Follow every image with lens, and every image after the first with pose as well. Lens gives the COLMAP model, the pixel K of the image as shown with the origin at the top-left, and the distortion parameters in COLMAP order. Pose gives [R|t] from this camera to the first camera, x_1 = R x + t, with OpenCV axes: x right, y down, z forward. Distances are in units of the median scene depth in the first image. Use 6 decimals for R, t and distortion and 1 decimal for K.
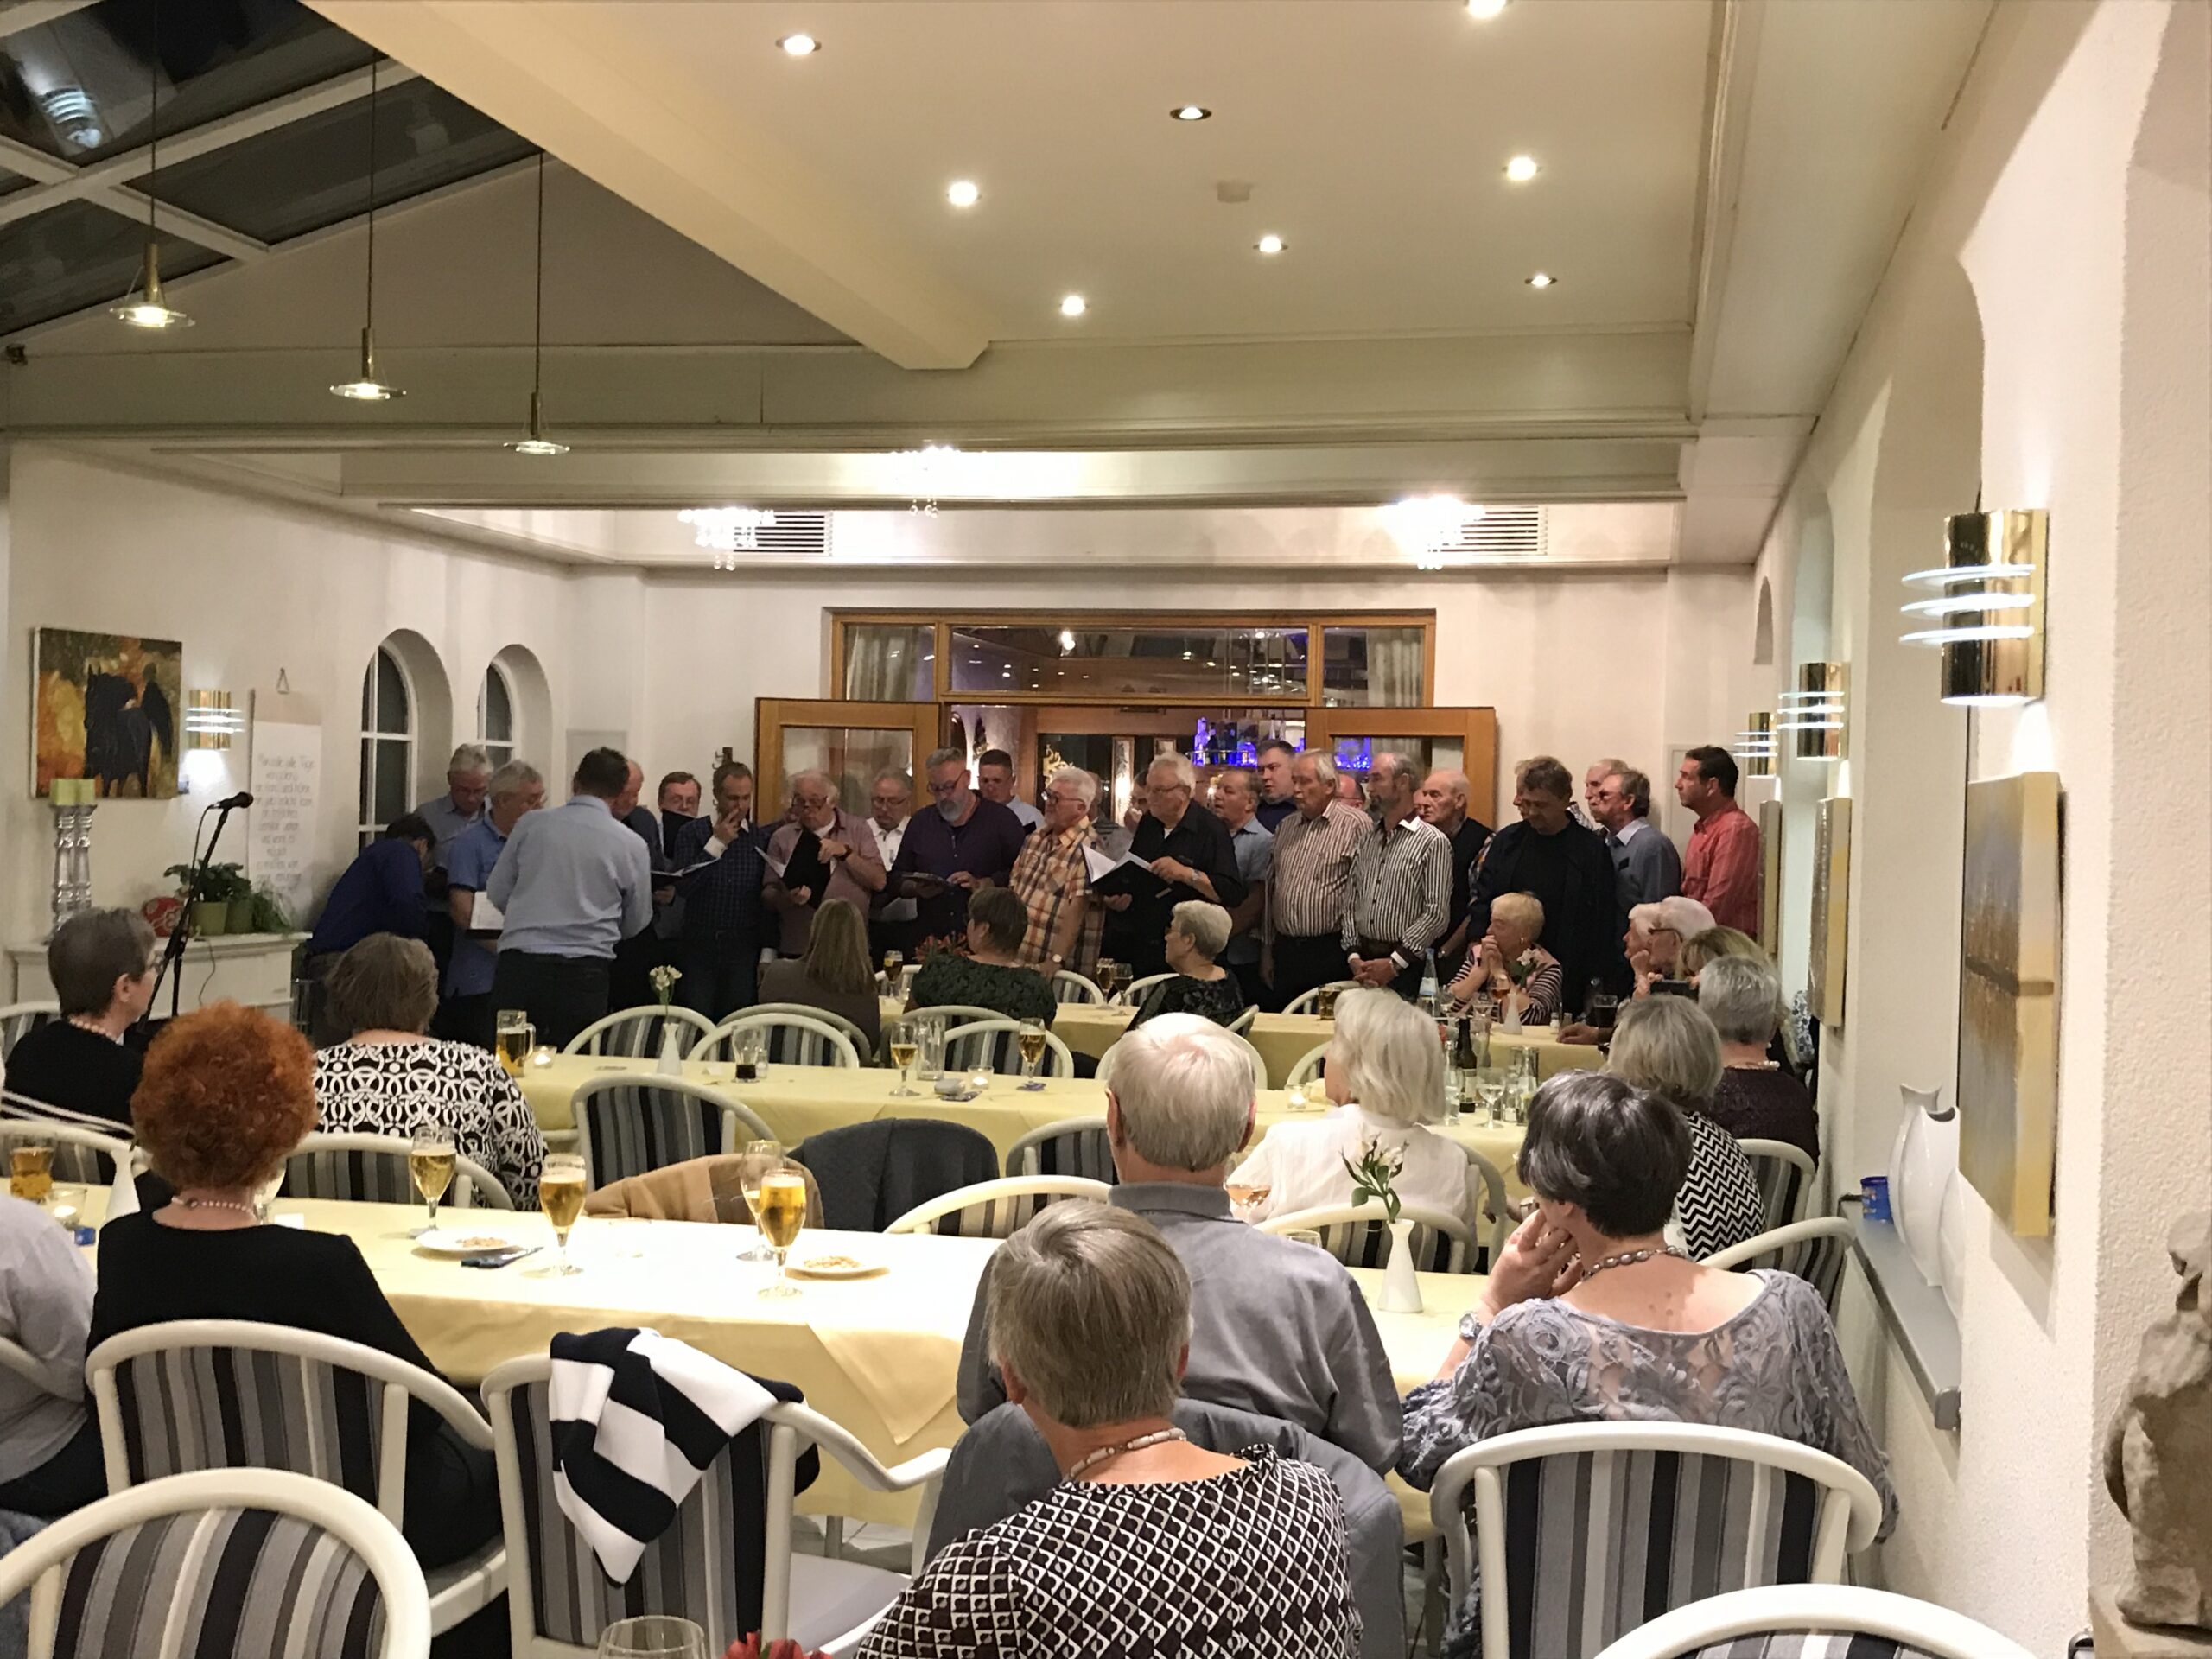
lens RADIAL K [[2415.6, 0, 1106.0], [0, 2415.6, 829.5], [0, 0, 1]] dist [0.042747, -0.129402]
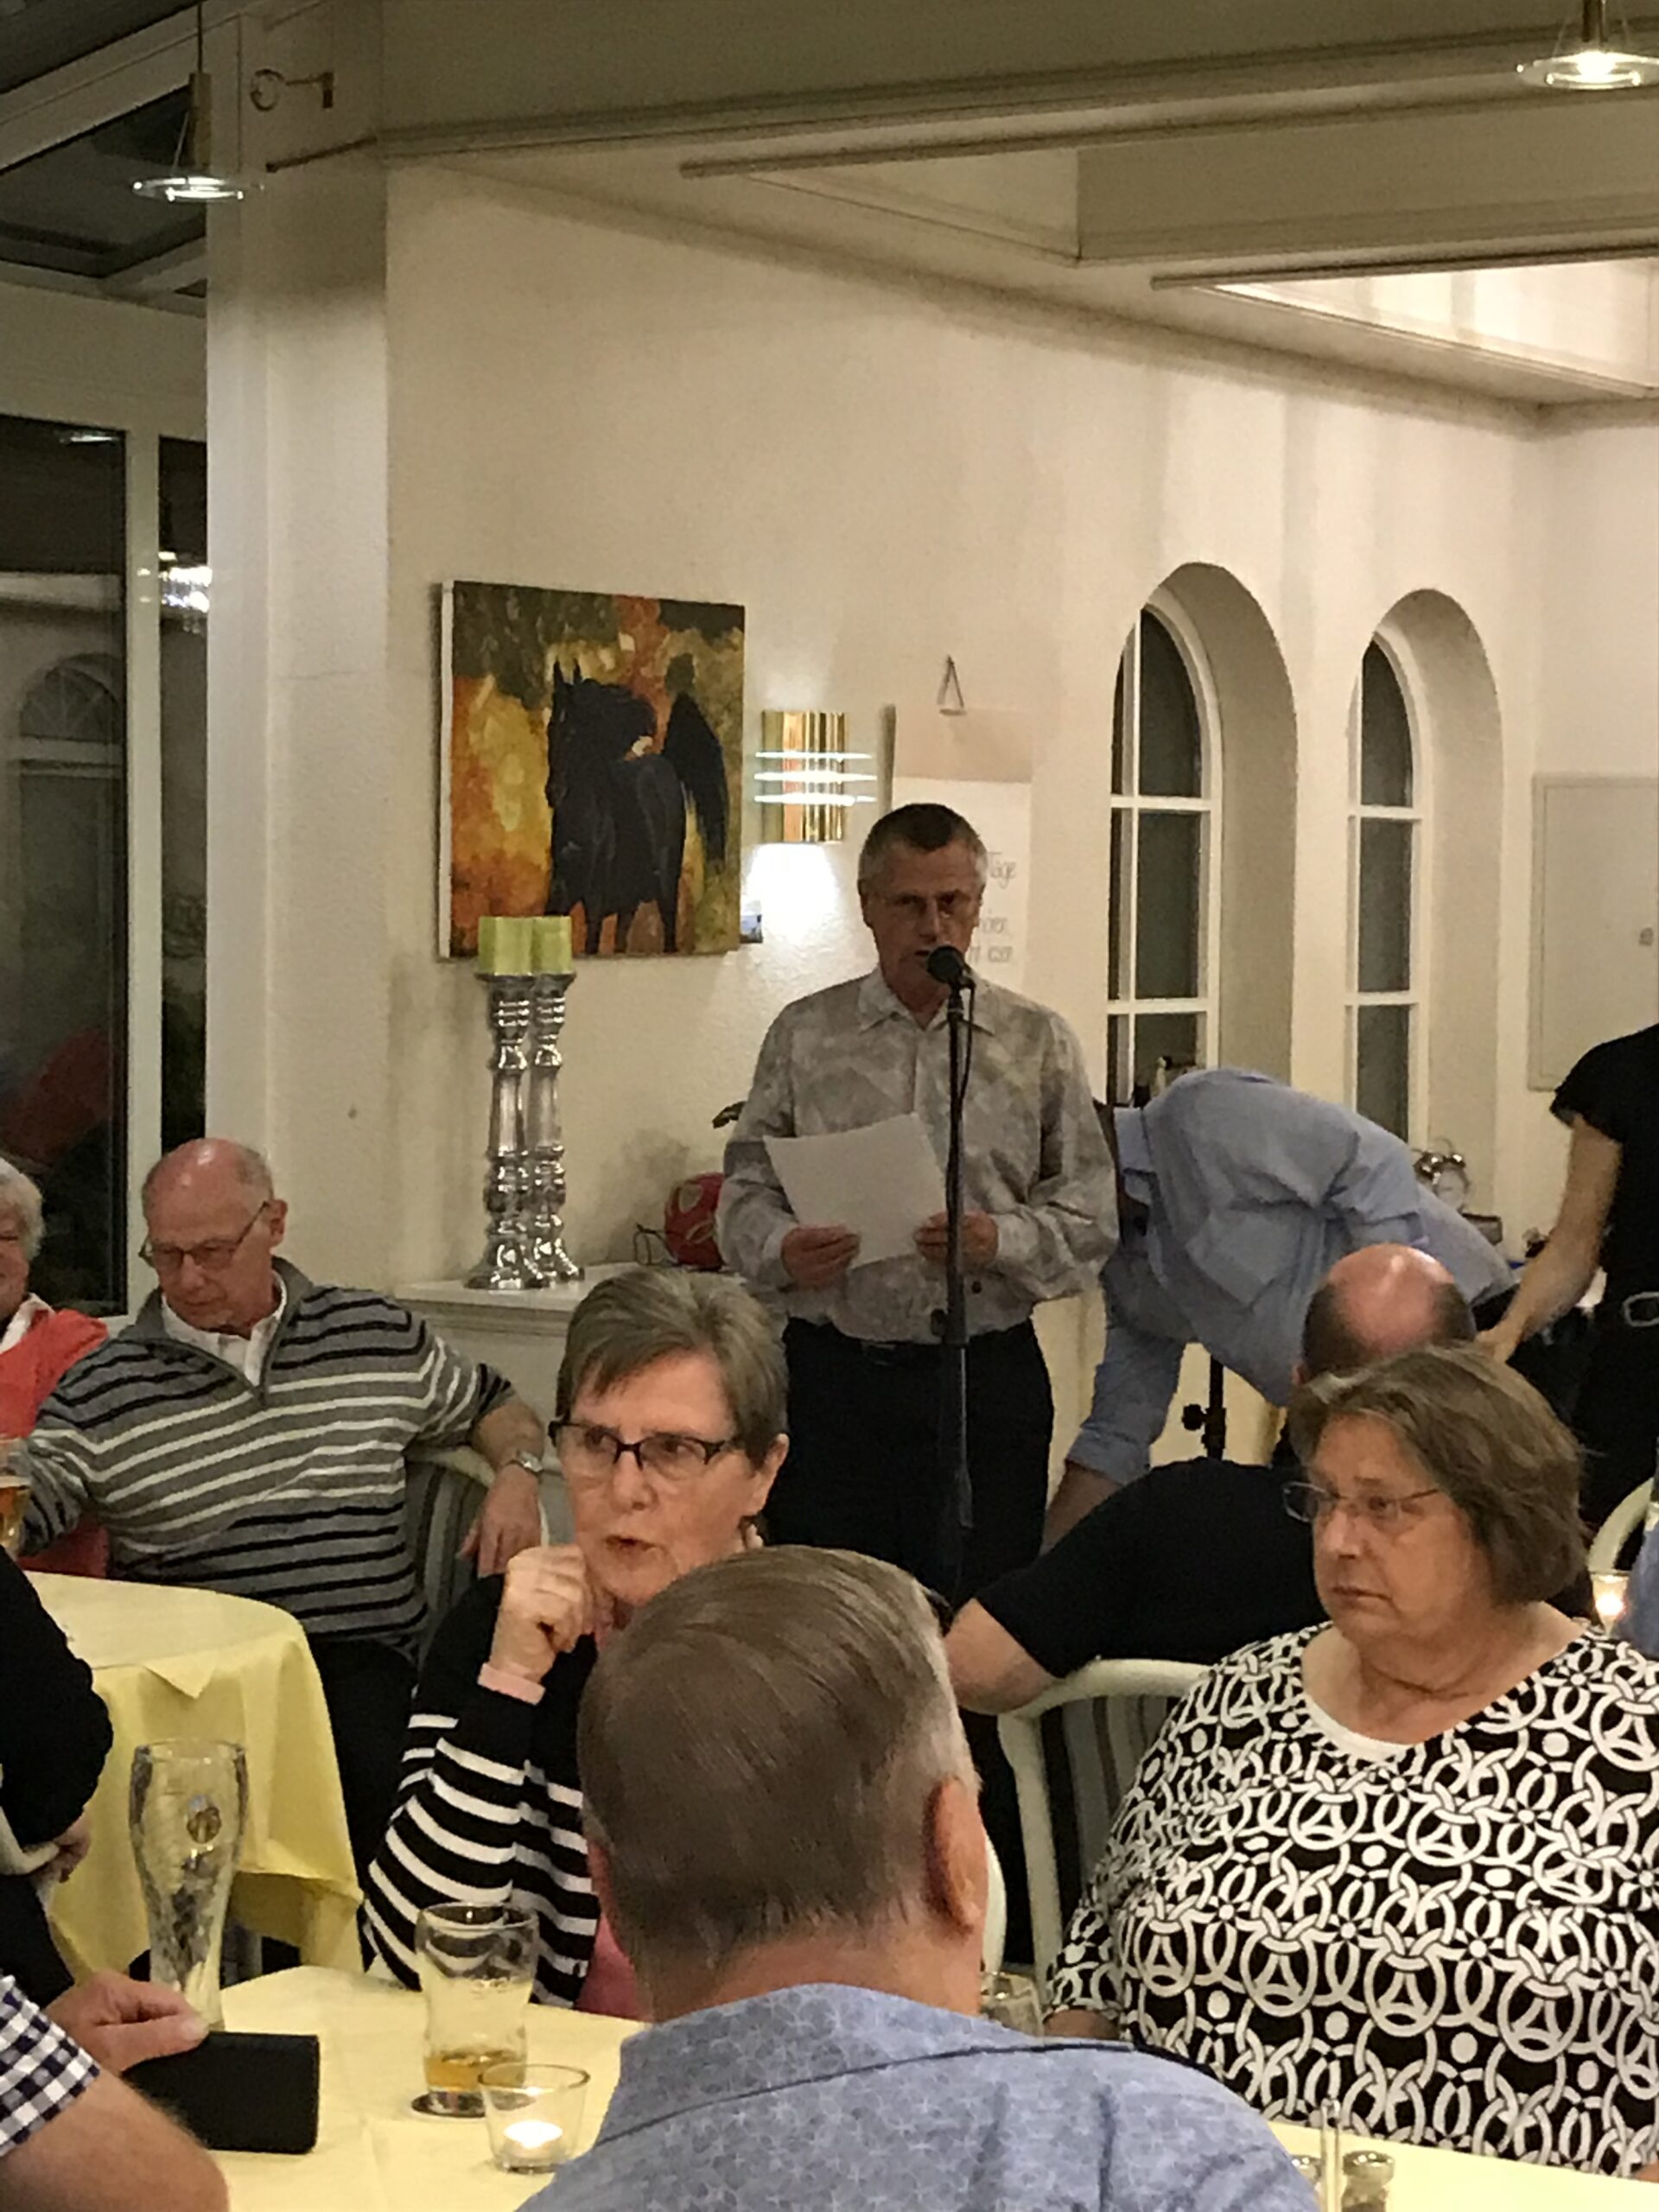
lens RADIAL K [[4817.6, 0, 829.5], [0, 4817.6, 1106.0], [0, 0, 1]] dist [0.186901, -0.470925]
pose [[0.943035, -0.000757, -0.332693, -0.071400], [0.010198, 0.999593, 0.026633, -0.008553], [0.332538, -0.028509, 0.942659, 0.165212]]
